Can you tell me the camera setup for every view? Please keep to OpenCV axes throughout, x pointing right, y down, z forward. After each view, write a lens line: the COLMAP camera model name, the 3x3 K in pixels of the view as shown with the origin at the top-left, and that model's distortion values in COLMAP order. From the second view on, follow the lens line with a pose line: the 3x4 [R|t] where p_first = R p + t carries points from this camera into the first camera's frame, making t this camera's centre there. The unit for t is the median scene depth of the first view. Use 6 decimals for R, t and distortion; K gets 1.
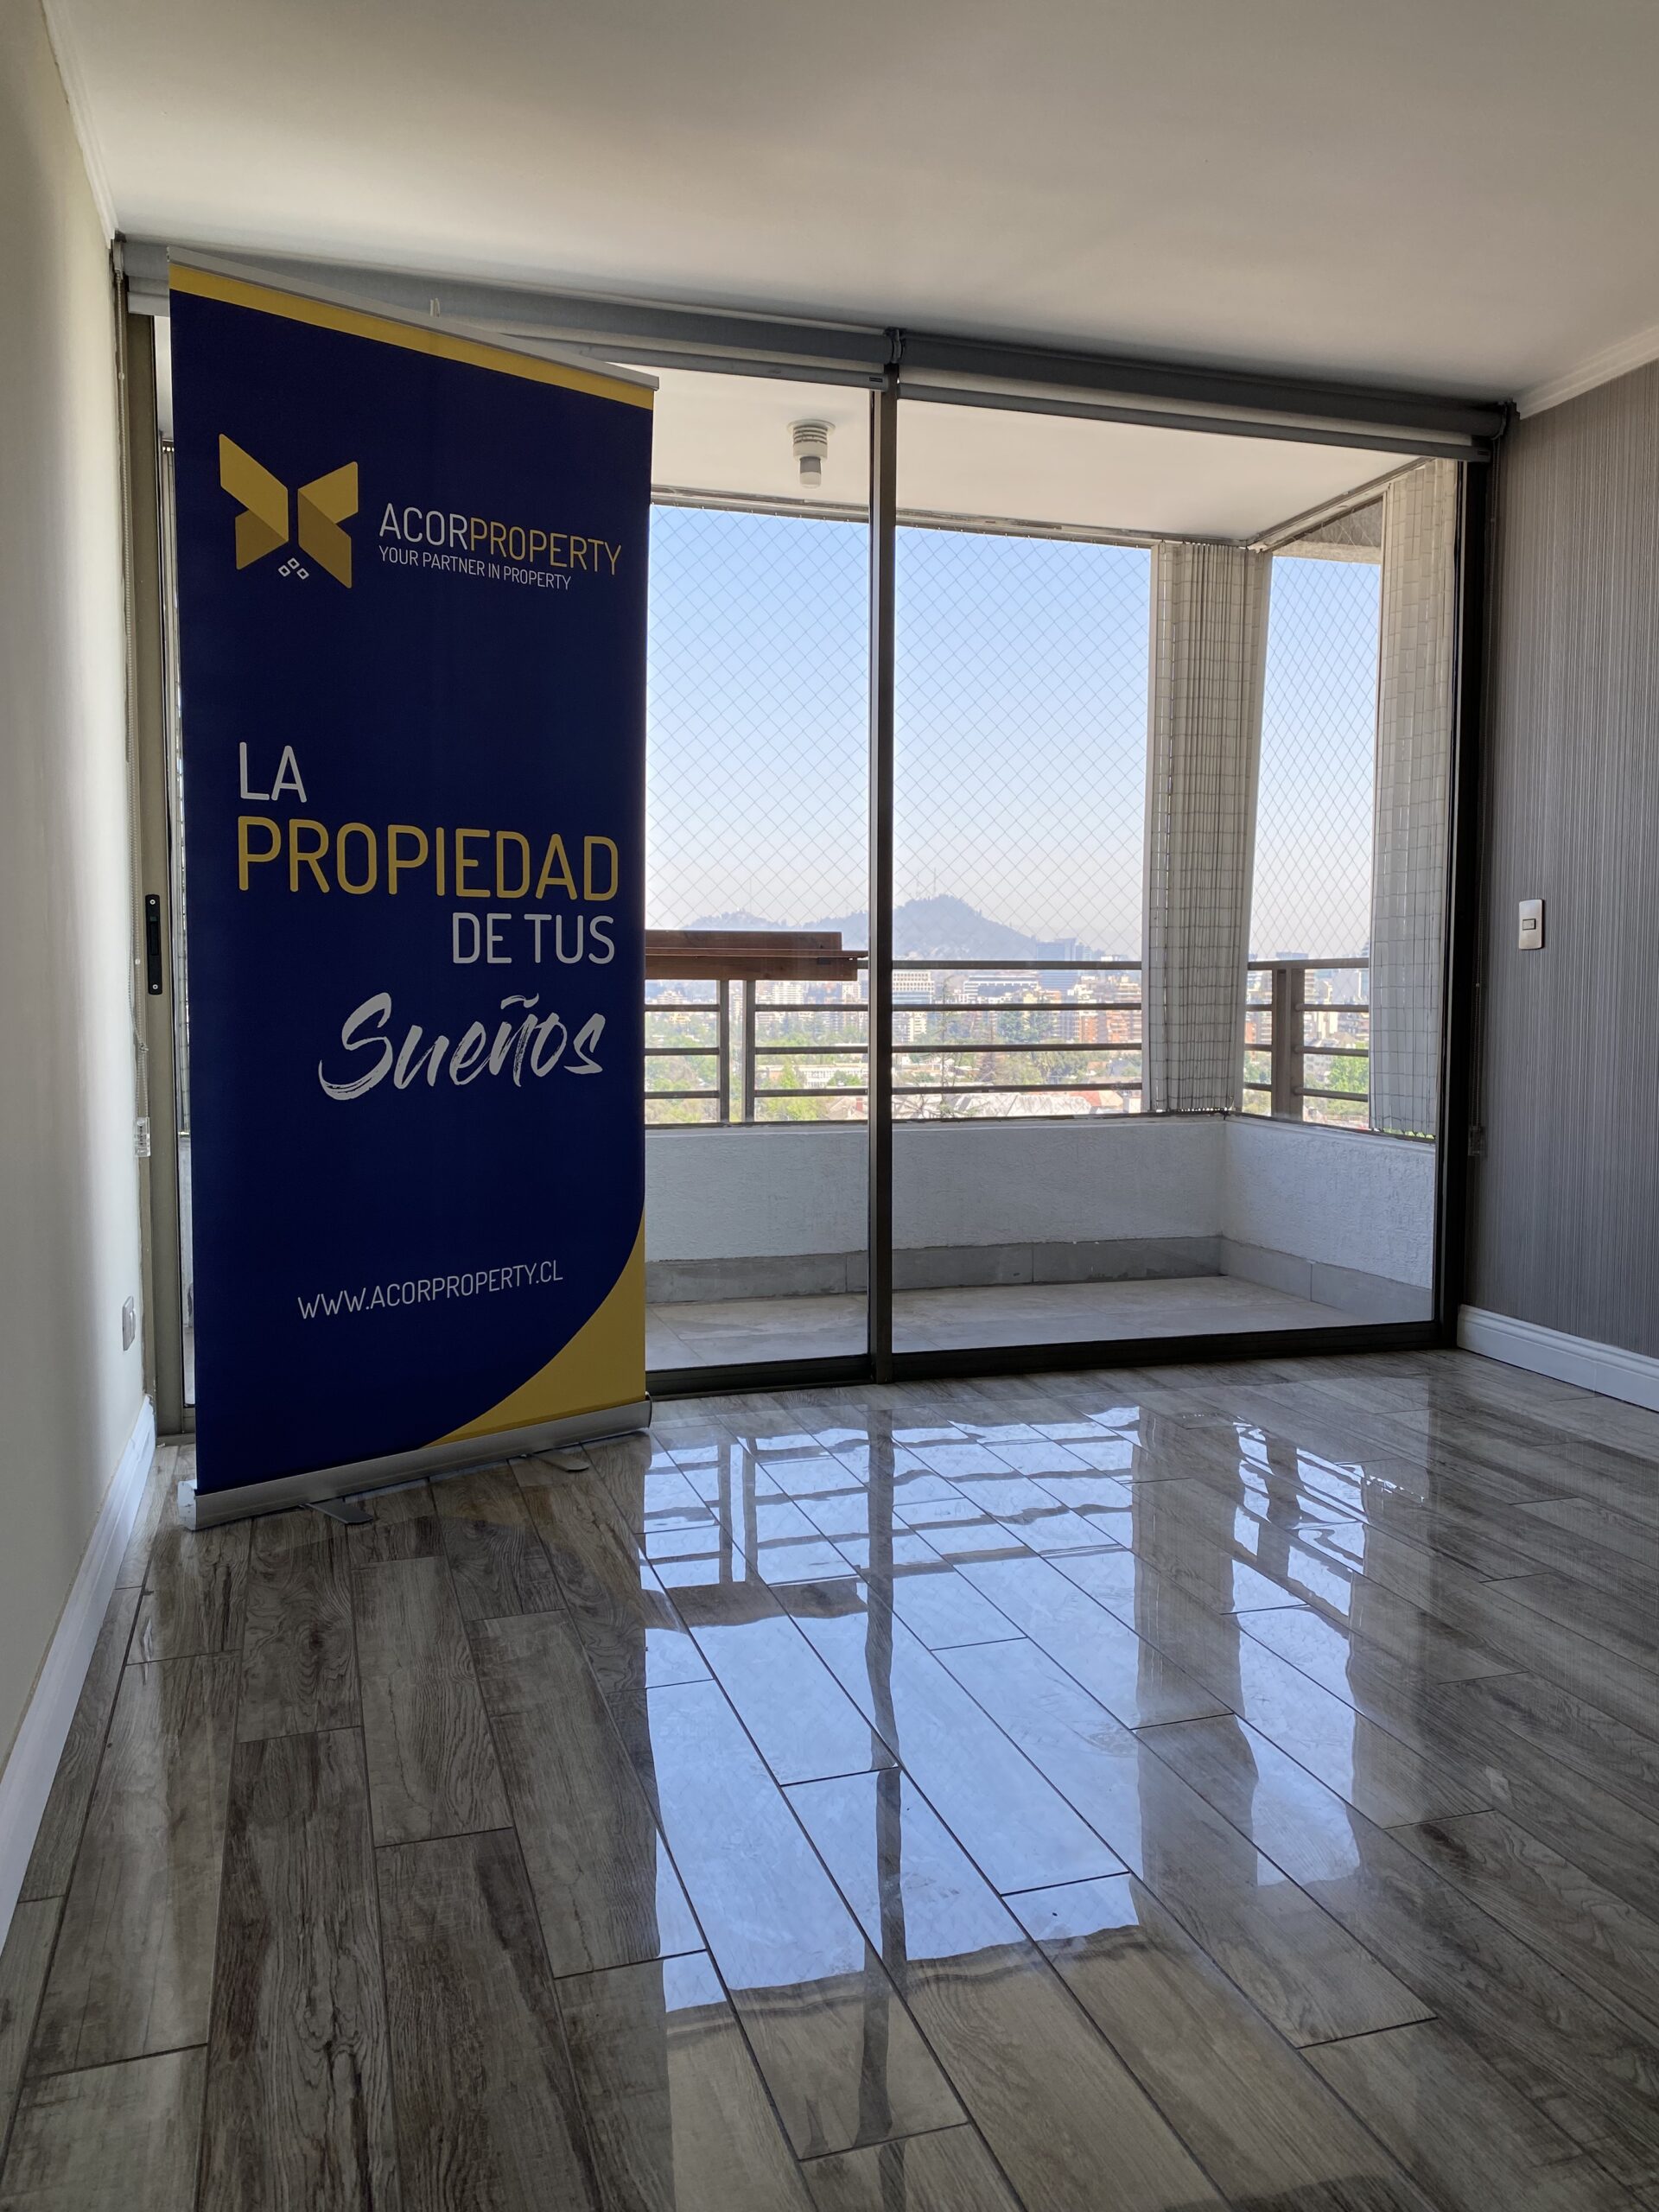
lens RADIAL K [[1681.0, 0, 838.0], [0, 1681.0, 1122.8], [0, 0, 1]] dist [0.026968, -0.038920]
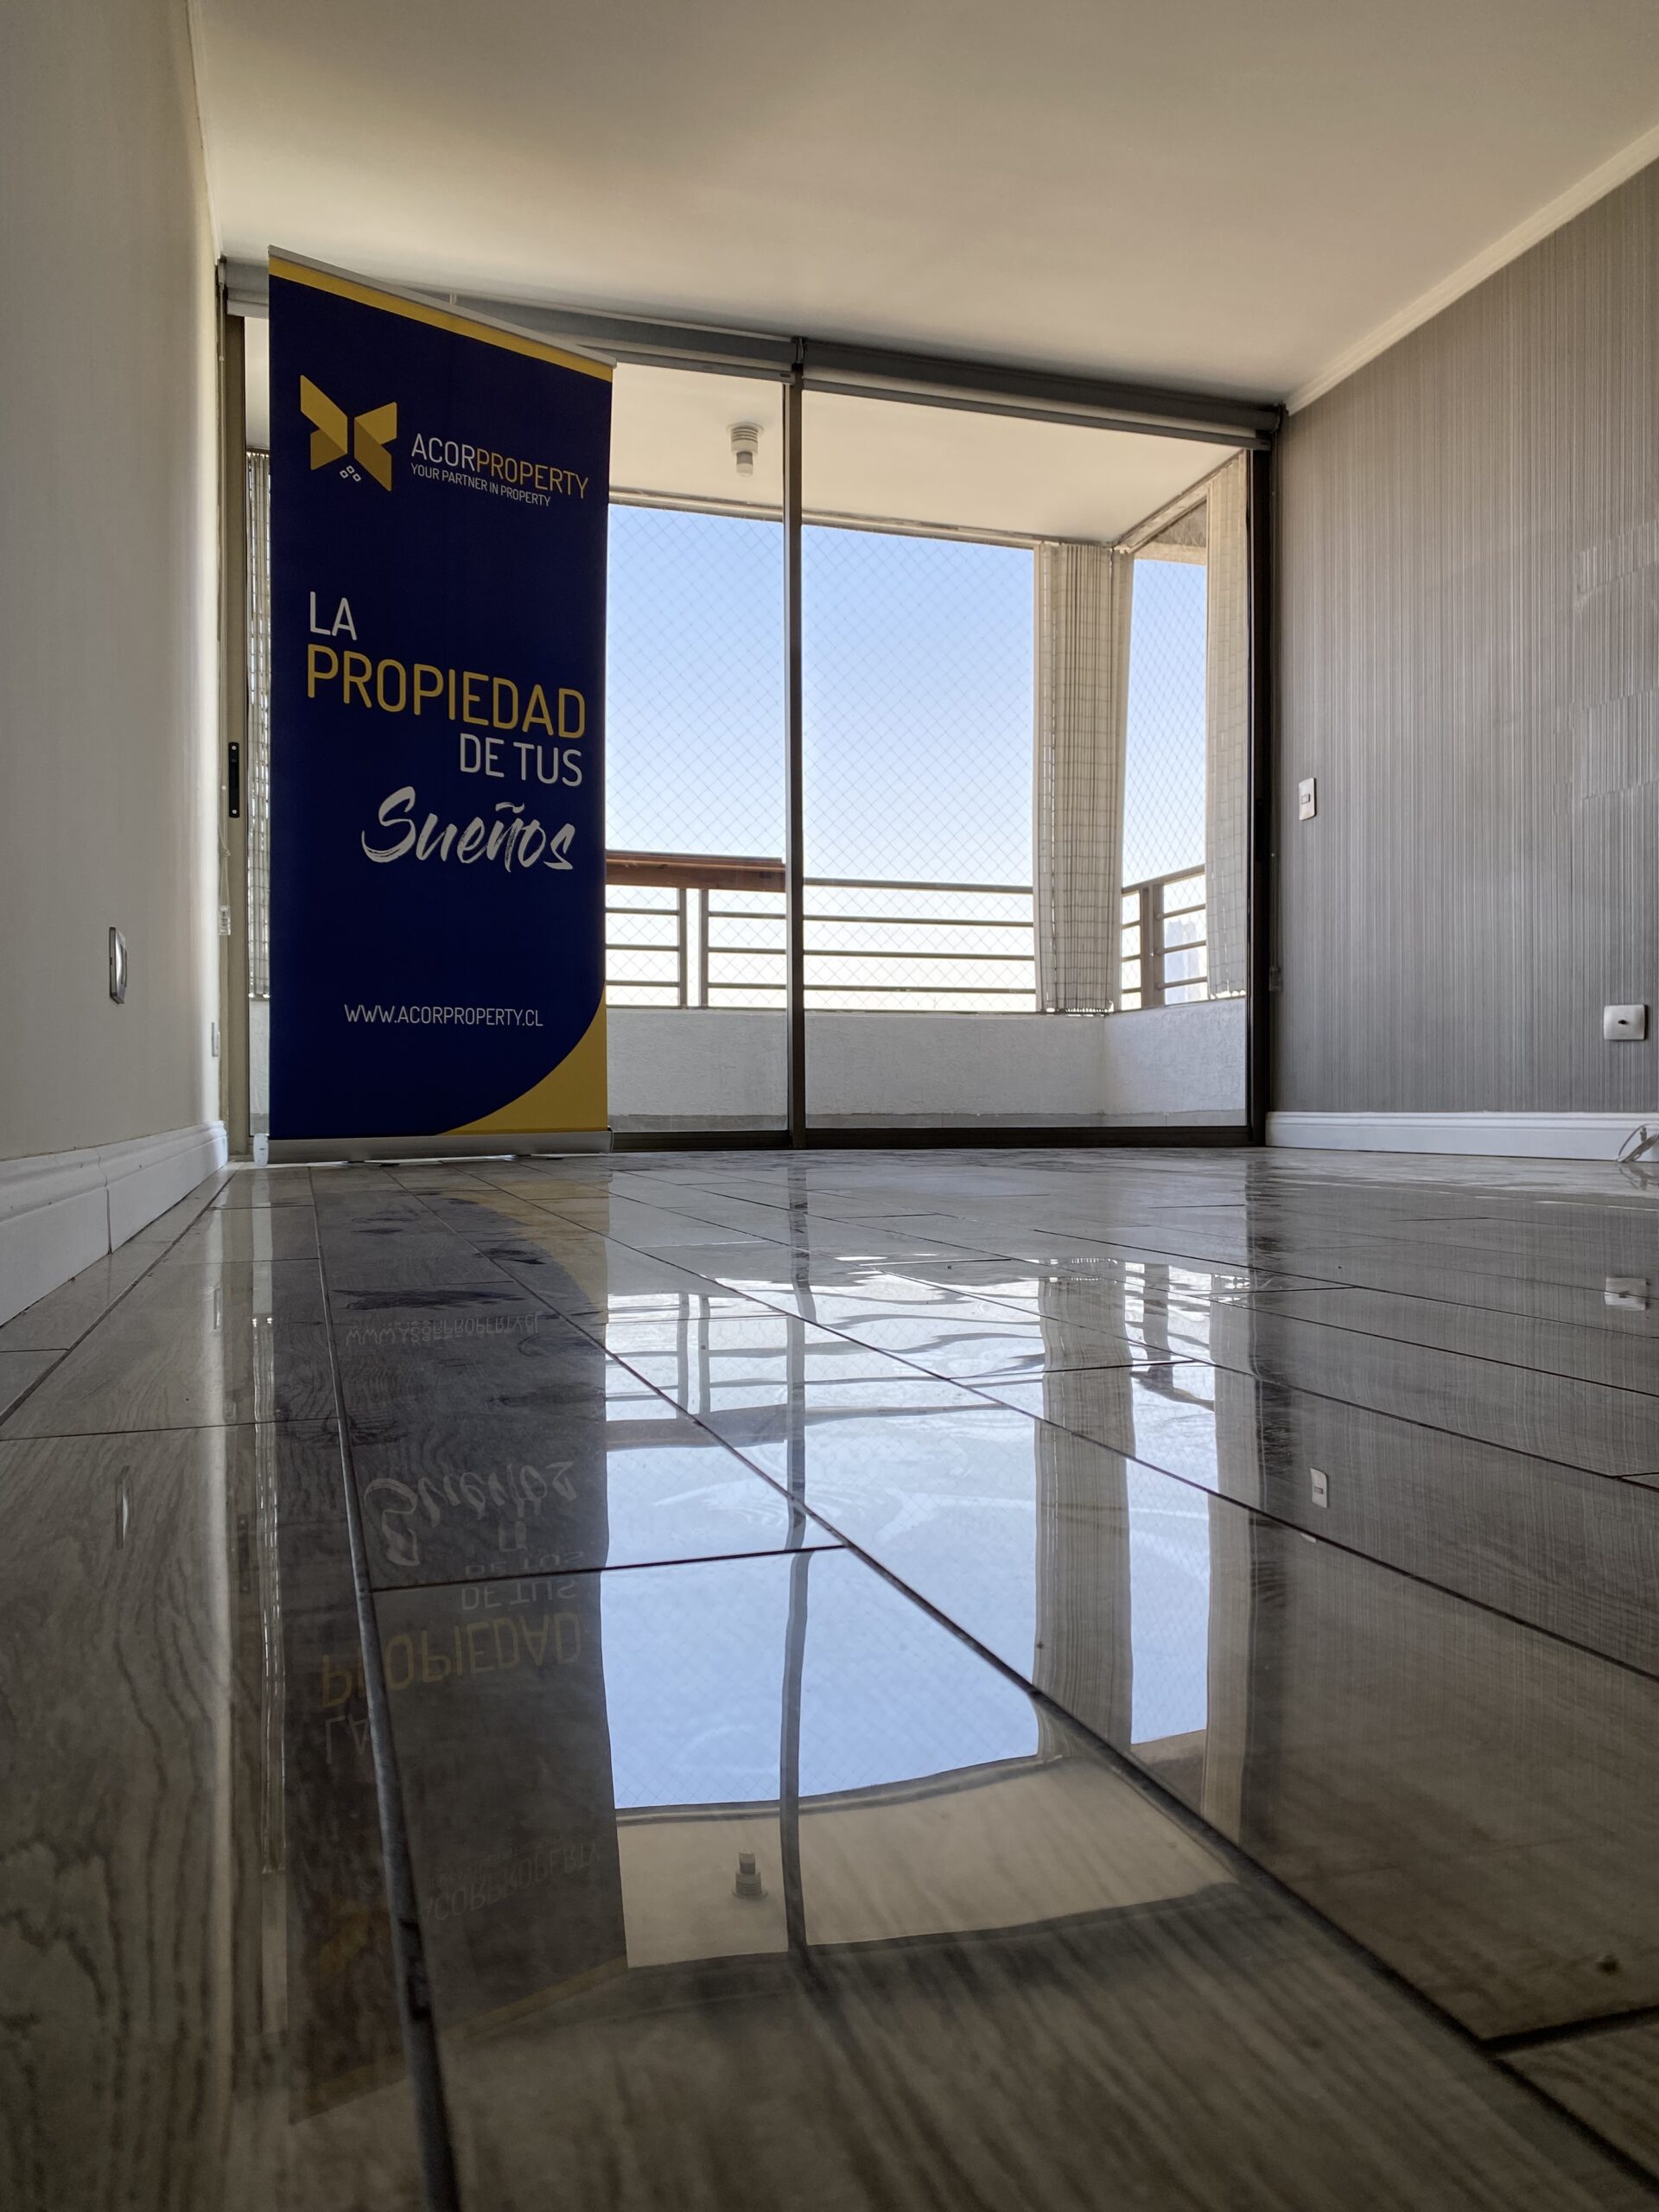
lens RADIAL K [[1681.0, 0, 846.9], [0, 1681.0, 1134.8], [0, 0, 1]] dist [0.026968, -0.038920]
pose [[0.999982, -0.004618, 0.003825, 0.072039], [0.004876, 0.997514, -0.070297, 0.281725], [-0.003491, 0.070314, 0.997519, -0.317604]]
